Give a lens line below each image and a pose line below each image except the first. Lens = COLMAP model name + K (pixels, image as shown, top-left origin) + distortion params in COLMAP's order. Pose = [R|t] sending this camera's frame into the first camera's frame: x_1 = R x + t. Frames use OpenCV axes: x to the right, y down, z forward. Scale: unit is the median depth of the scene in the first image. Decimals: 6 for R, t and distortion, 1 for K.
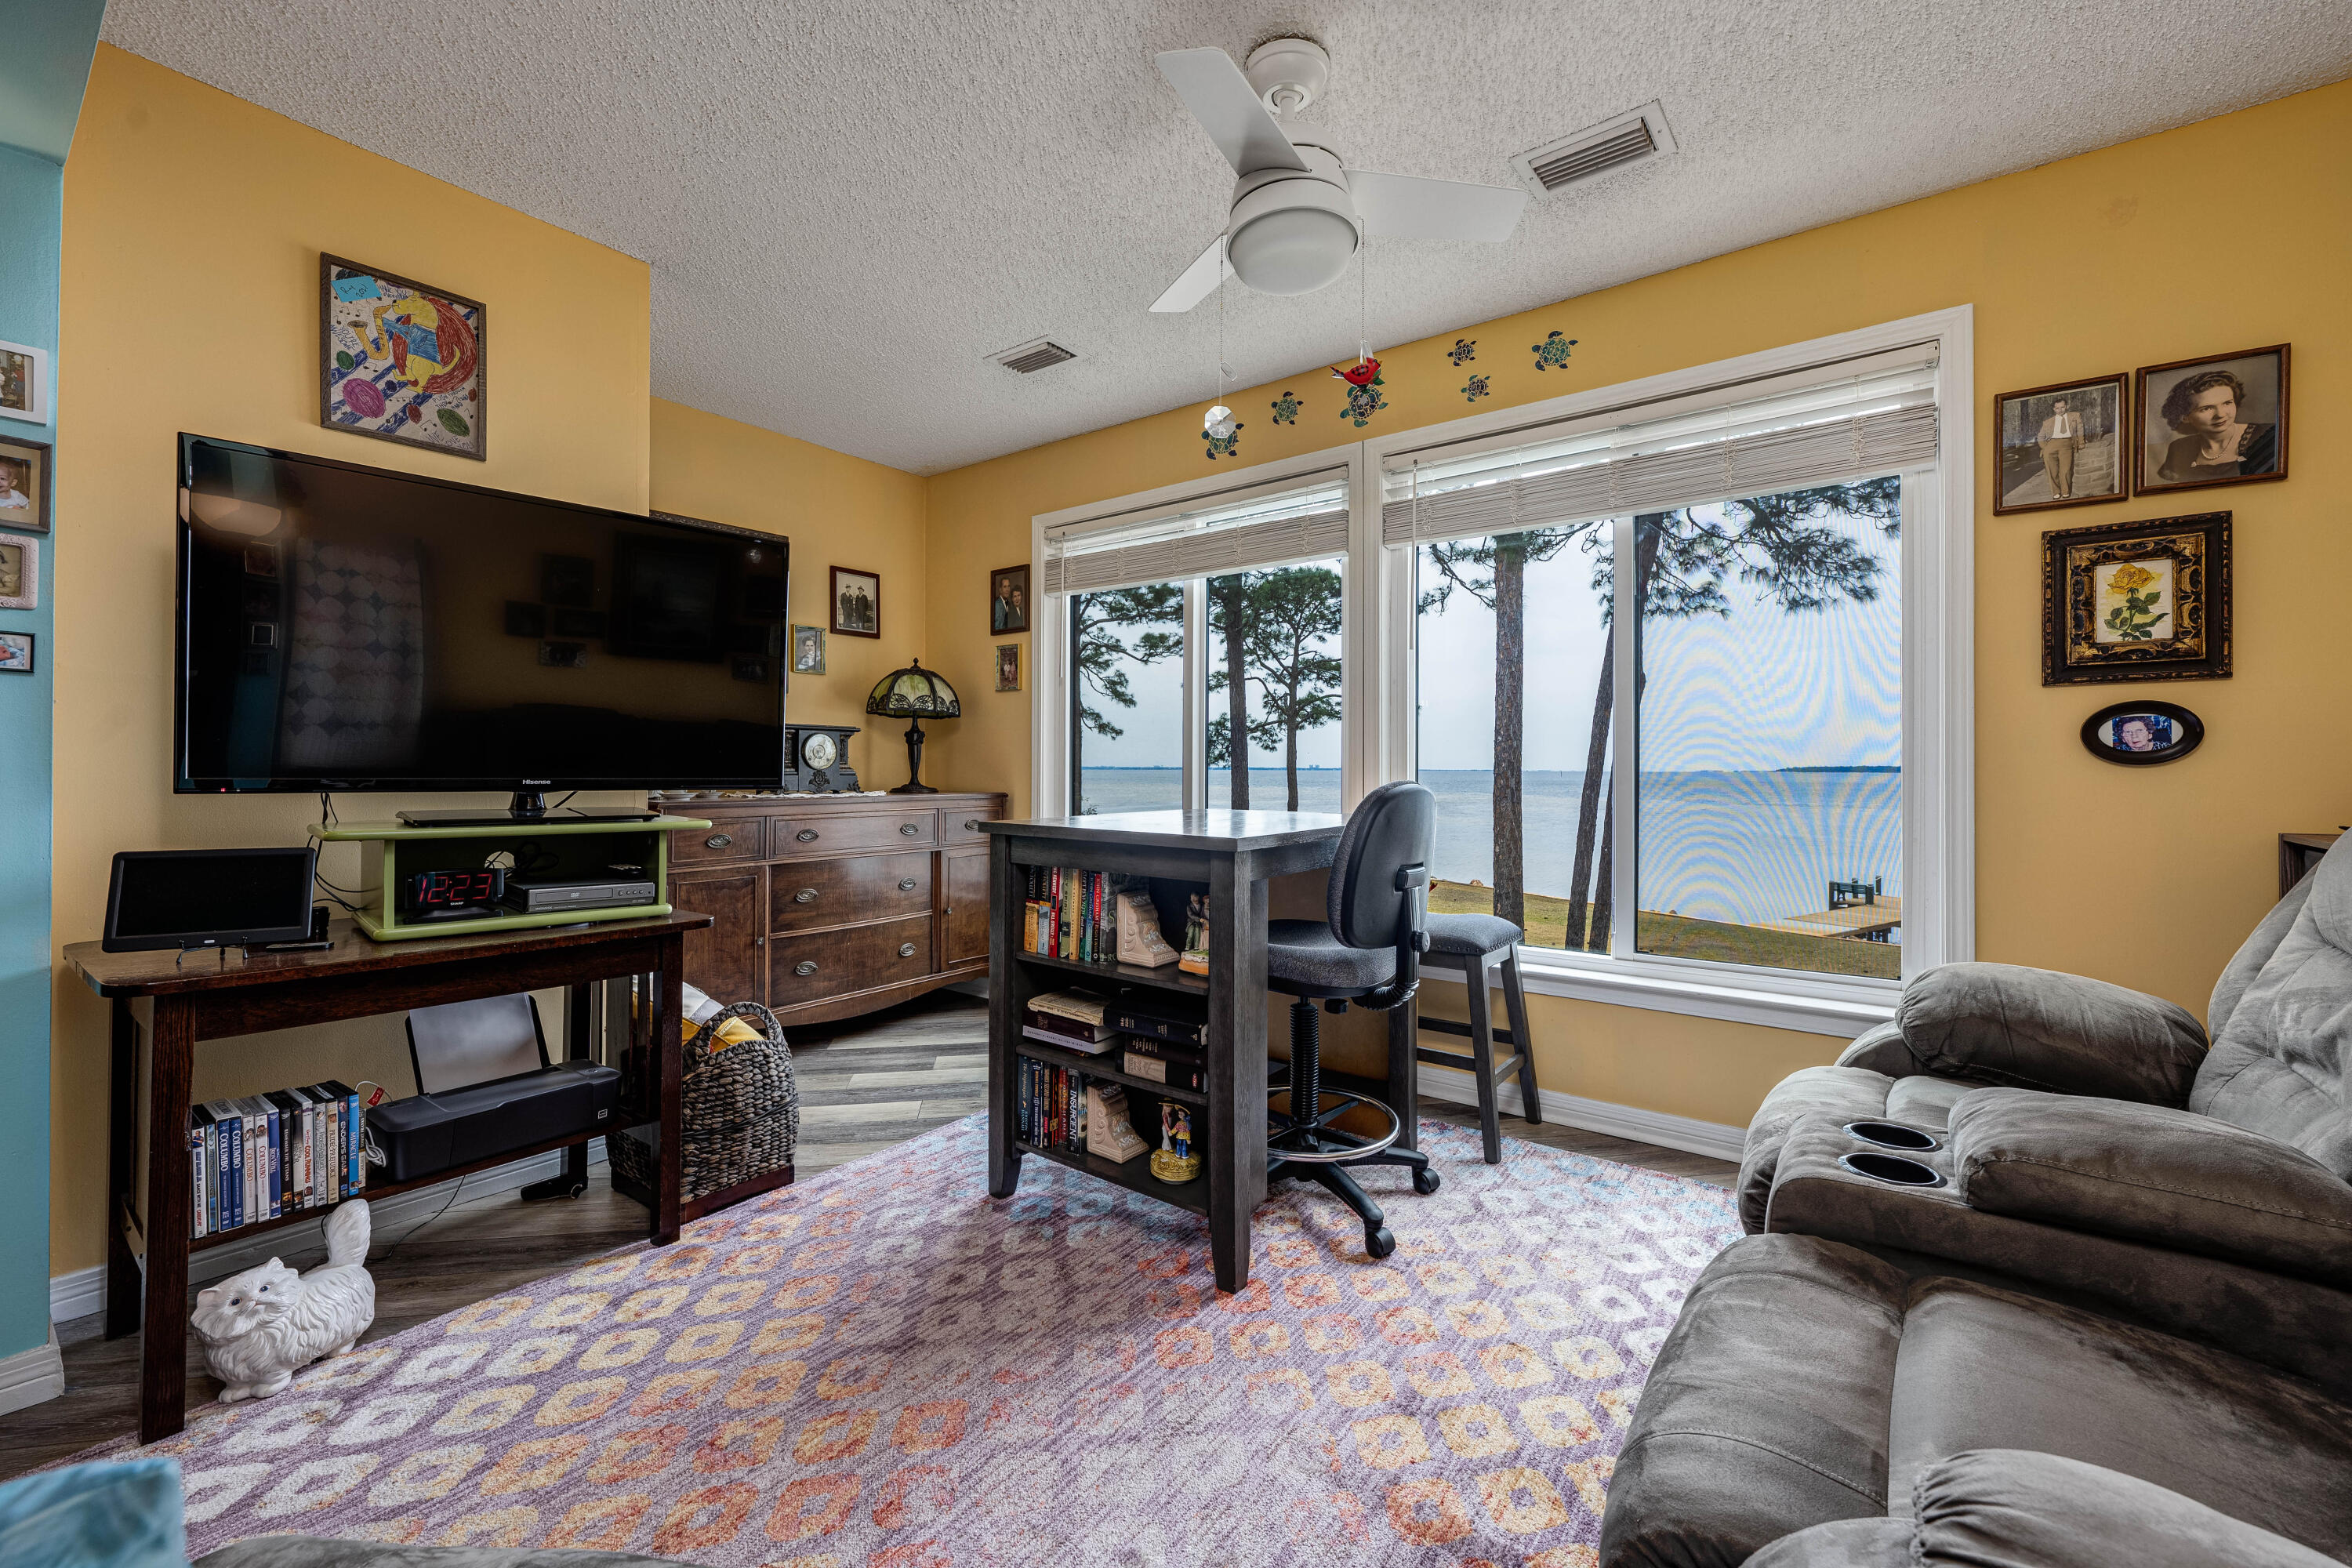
lens RADIAL K [[932.0, 0, 1180.5], [0, 932.0, 789.7], [0, 0, 1]] dist [-0.009577, -0.000122]
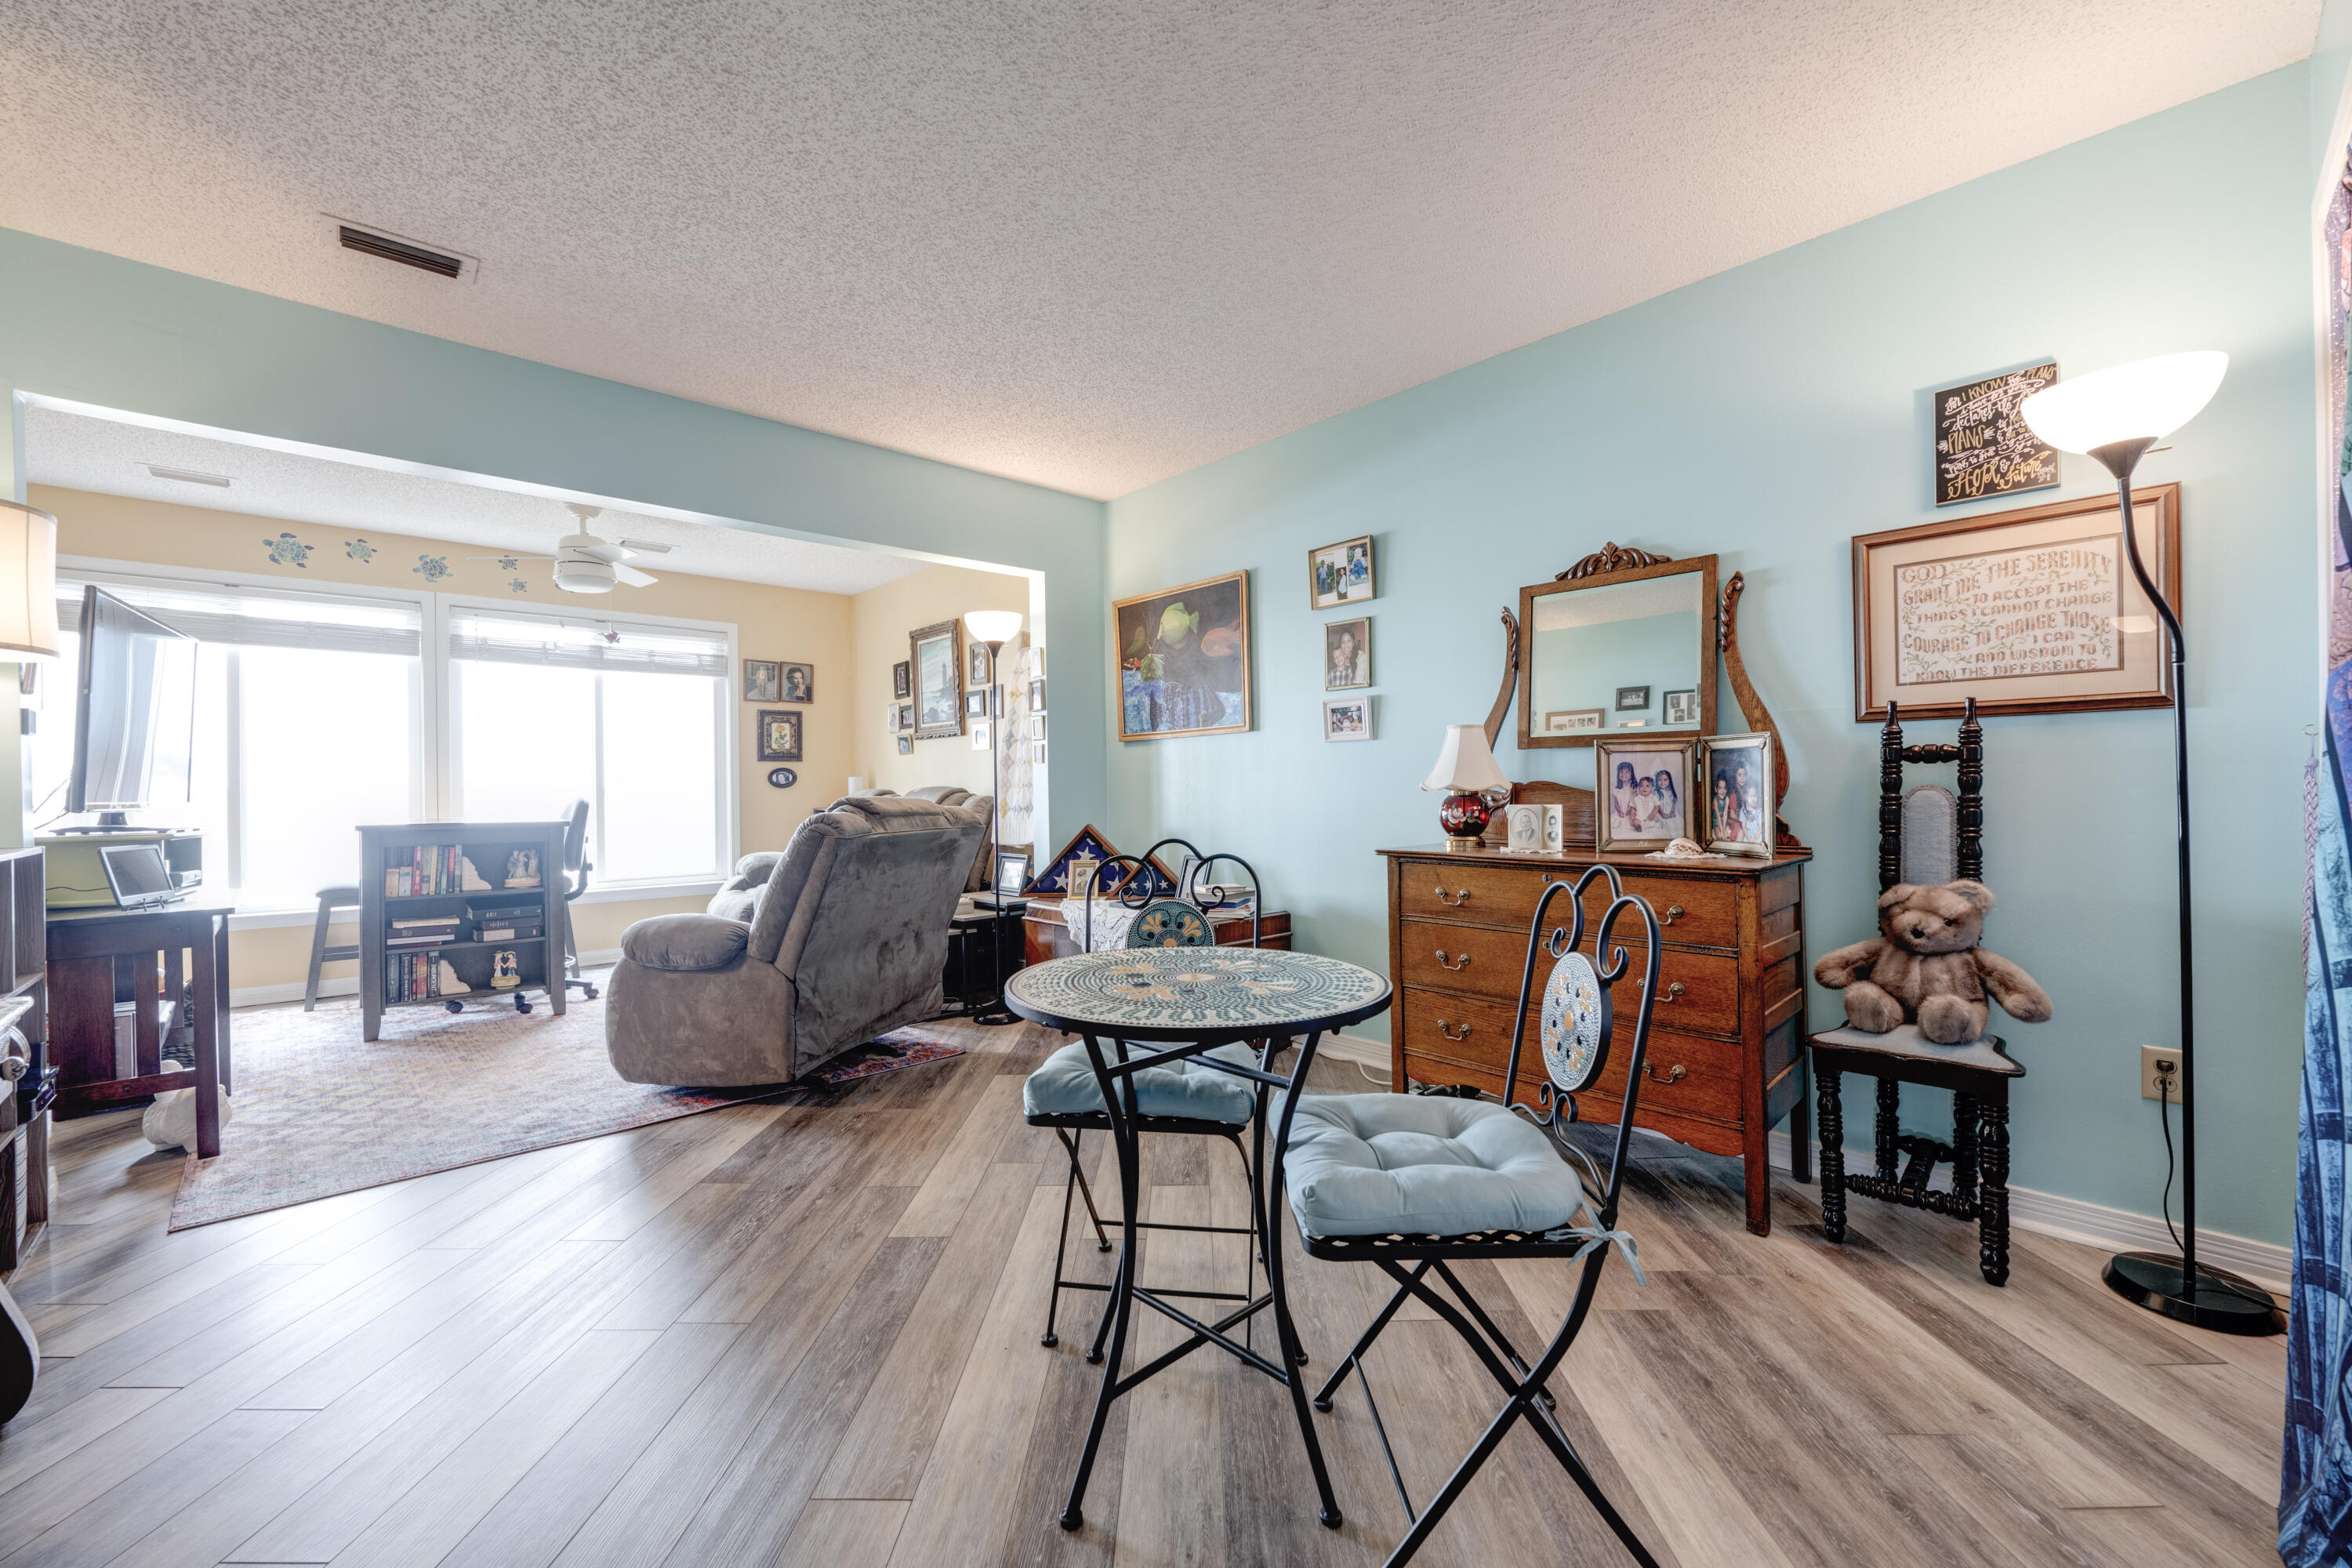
lens RADIAL K [[932.0, 0, 1180.5], [0, 932.0, 789.7], [0, 0, 1]] dist [-0.009577, -0.000122]
pose [[0.185347, -0.005997, 0.982655, -1.729901], [0.025685, 0.999669, 0.001256, 0.008719], [-0.982337, 0.025007, 0.185440, -0.867894]]
